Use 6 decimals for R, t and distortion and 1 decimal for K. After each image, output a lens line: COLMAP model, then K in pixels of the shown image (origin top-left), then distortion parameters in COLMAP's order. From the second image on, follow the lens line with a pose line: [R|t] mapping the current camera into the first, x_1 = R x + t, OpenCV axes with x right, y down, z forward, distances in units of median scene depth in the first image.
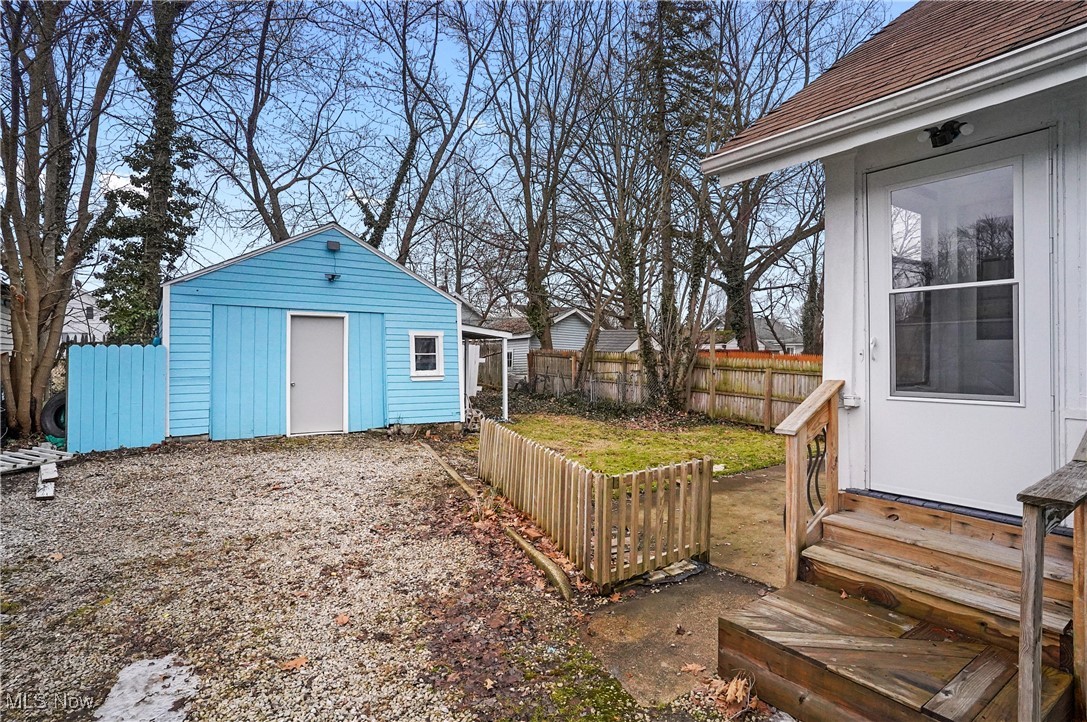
lens RADIAL K [[543.9, 0, 518.0], [0, 543.9, 338.7], [0, 0, 1]] dist [-0.017895, 0.001433]
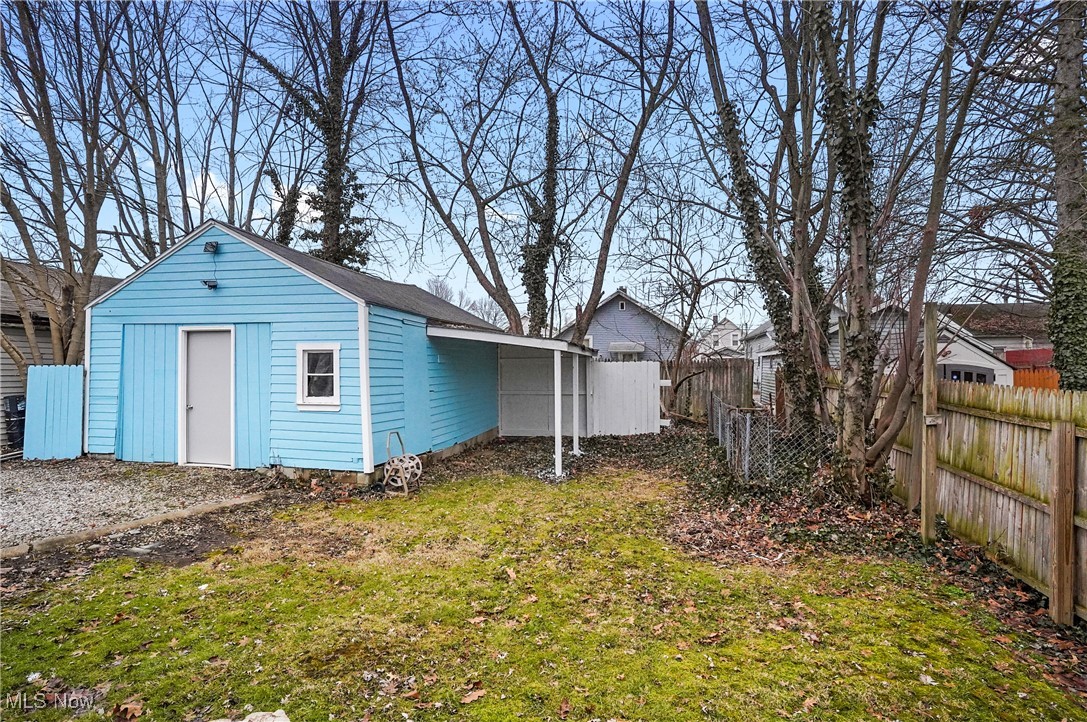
lens RADIAL K [[547.6, 0, 543.5], [0, 547.6, 361.0], [0, 0, 1]] dist [-0.029450, 0.000607]
pose [[0.721012, -0.013008, -0.692800, 0.560269], [0.018143, 0.999835, 0.000109, 0.015280], [0.692685, -0.012648, 0.721129, 0.678075]]
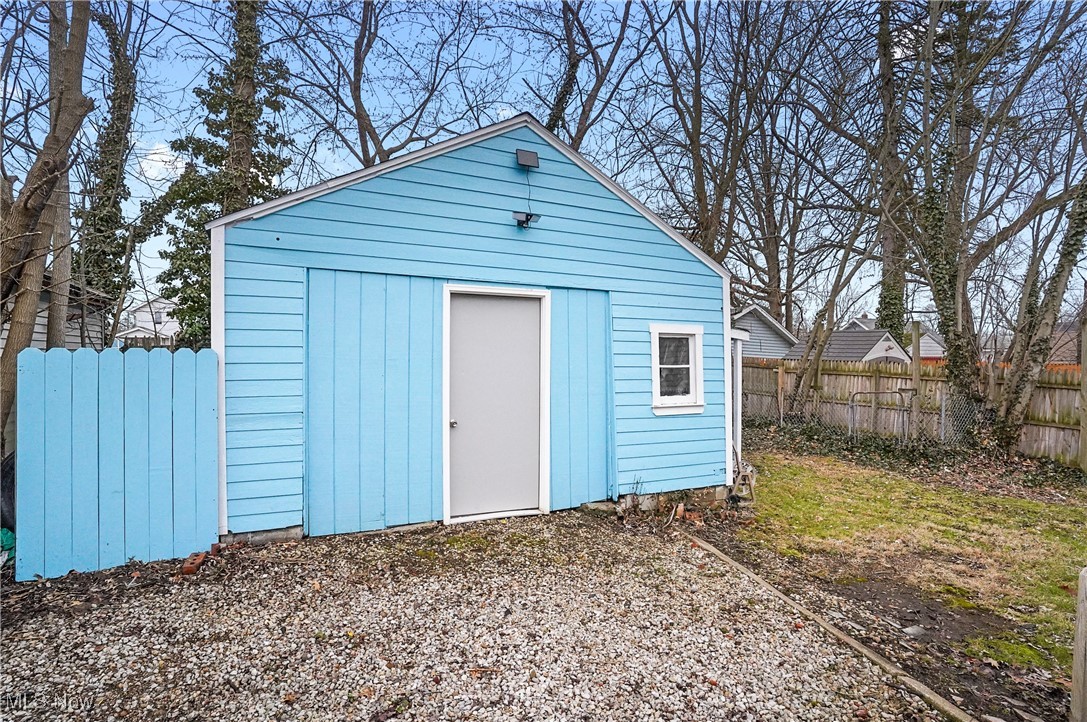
lens RADIAL K [[547.6, 0, 543.5], [0, 547.6, 361.0], [0, 0, 1]] dist [-0.029450, 0.000607]
pose [[0.993221, 0.005555, -0.116109, -0.237628], [-0.001938, 0.999510, 0.031245, 0.005685], [0.116225, -0.030808, 0.992745, 0.430806]]
